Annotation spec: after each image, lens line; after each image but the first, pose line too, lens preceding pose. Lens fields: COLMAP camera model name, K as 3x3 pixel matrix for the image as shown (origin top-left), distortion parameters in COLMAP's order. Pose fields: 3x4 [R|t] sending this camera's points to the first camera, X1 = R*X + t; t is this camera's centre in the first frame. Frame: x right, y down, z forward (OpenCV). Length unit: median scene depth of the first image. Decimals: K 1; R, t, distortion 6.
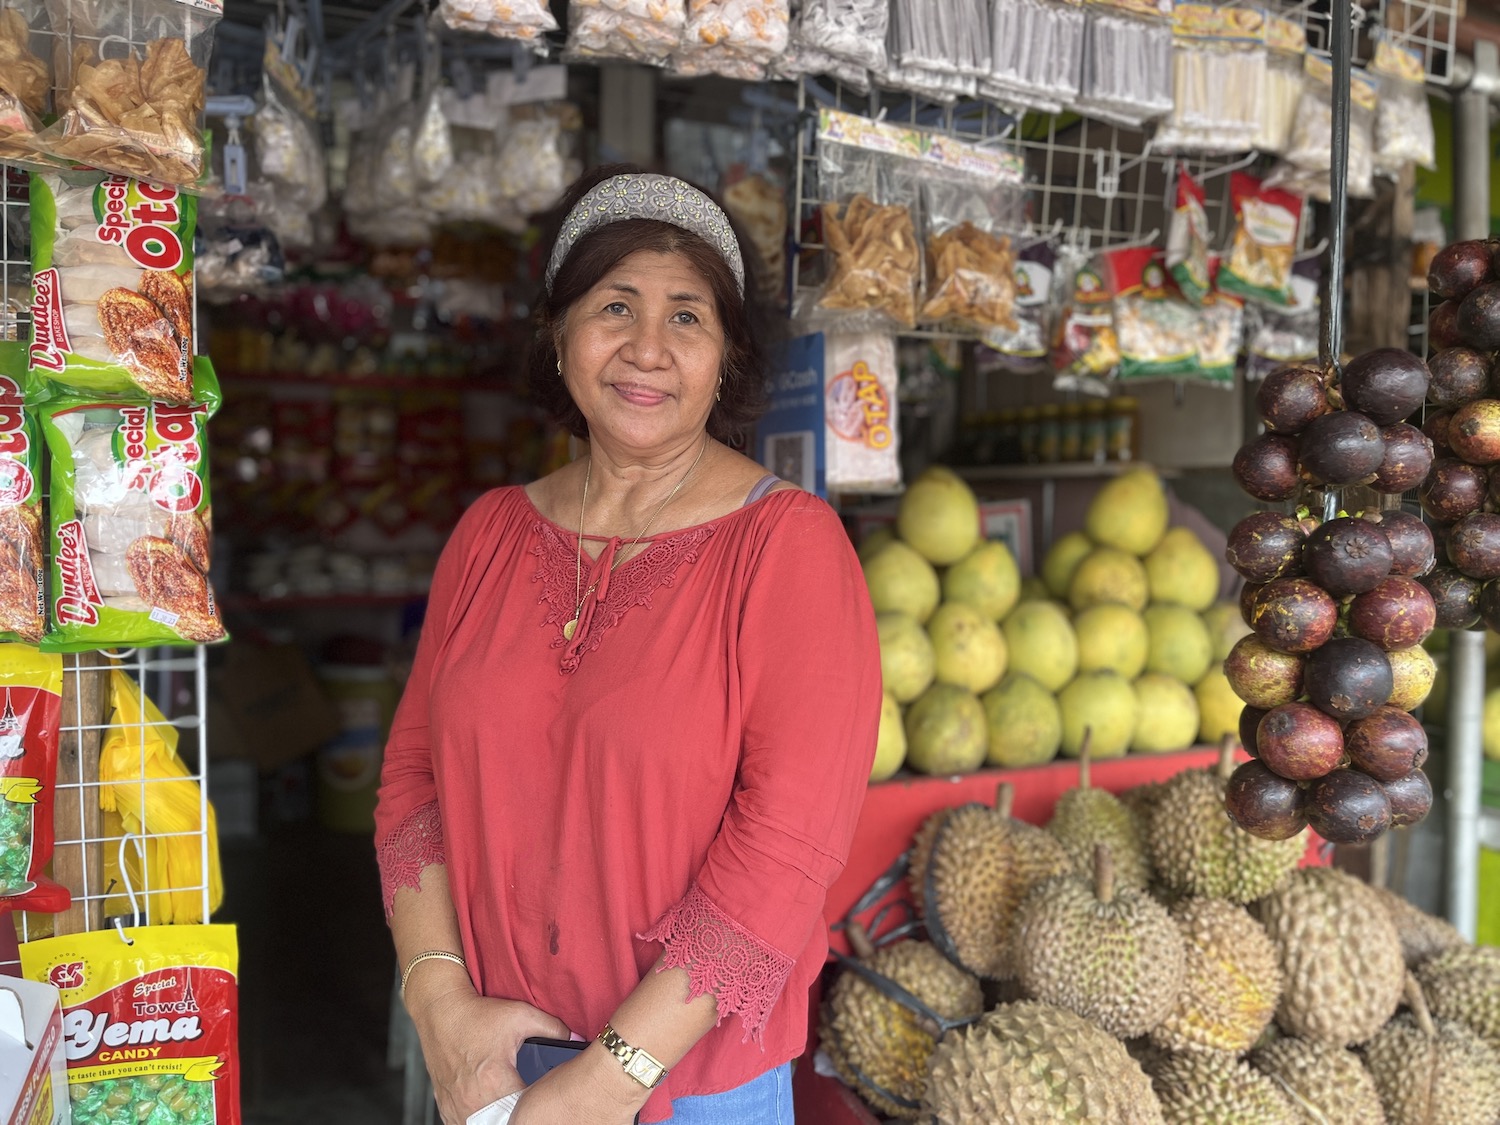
lens RADIAL K [[1111.2, 0, 750.0], [0, 1111.2, 562.5], [0, 0, 1]] dist [0.034720, -0.091170]
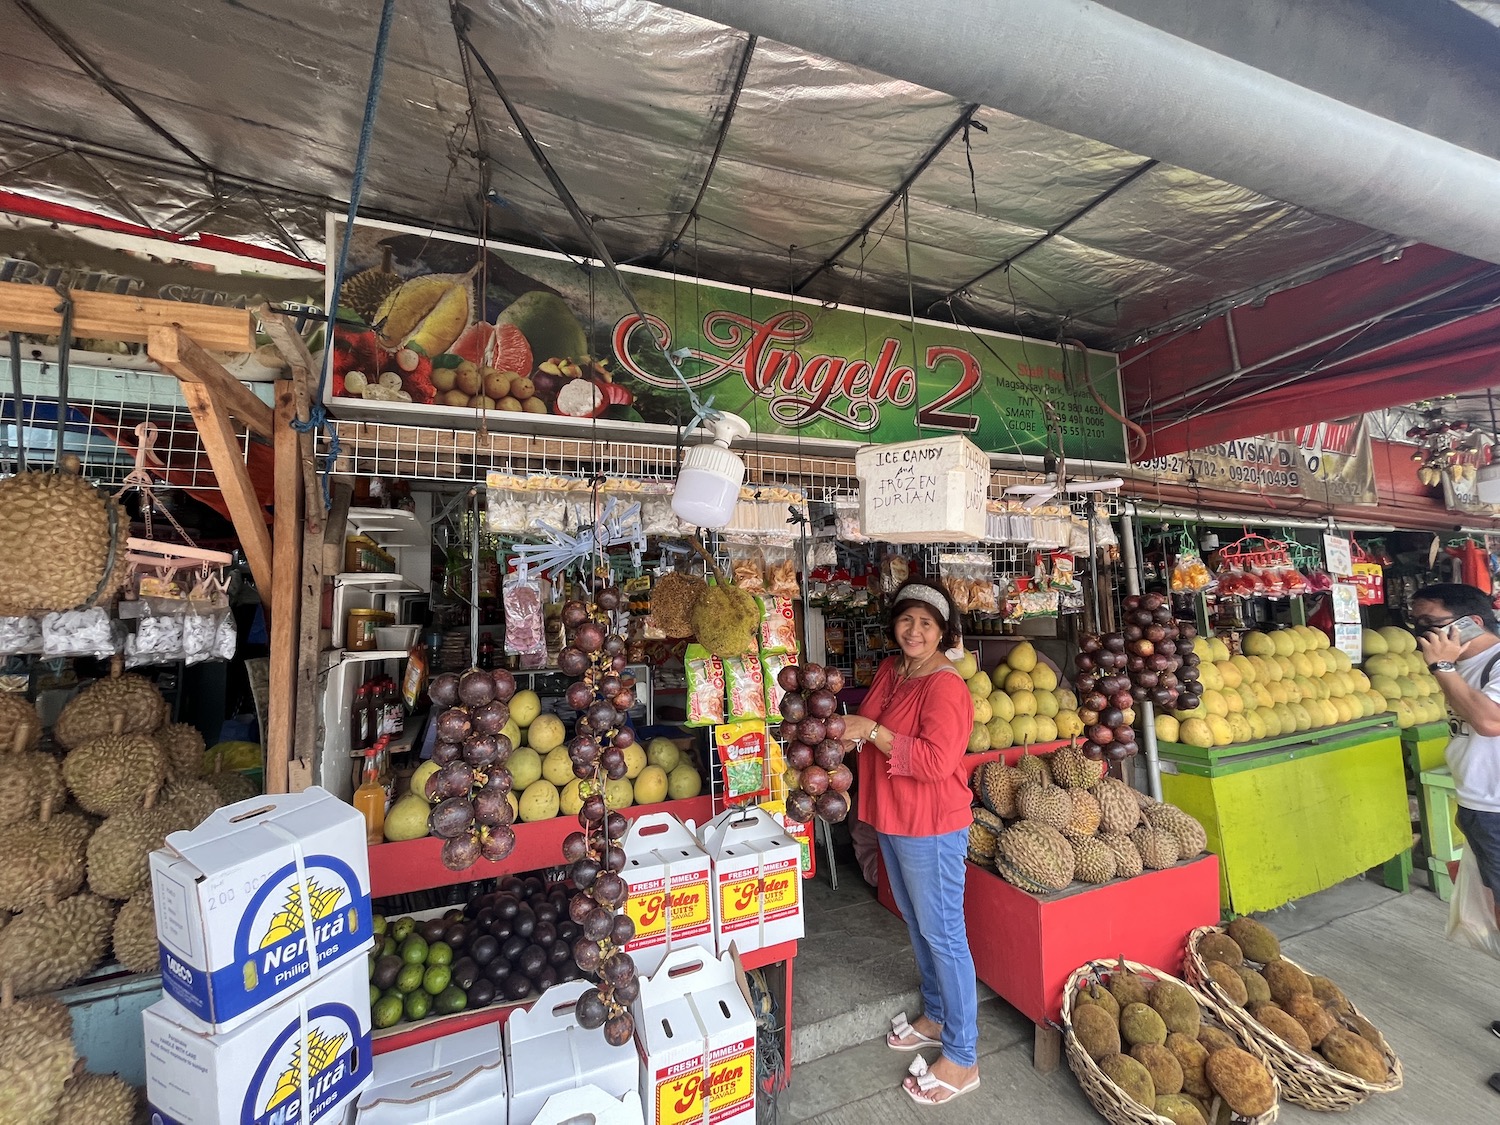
lens RADIAL K [[601.4, 0, 768.3], [0, 601.4, 556.8], [0, 0, 1]] dist [-0.000222, 0.000040]
pose [[0.999336, -0.032741, 0.015992, -0.445136], [0.034859, 0.986834, -0.157932, -0.104237], [-0.010610, 0.158385, 0.987320, -0.754634]]
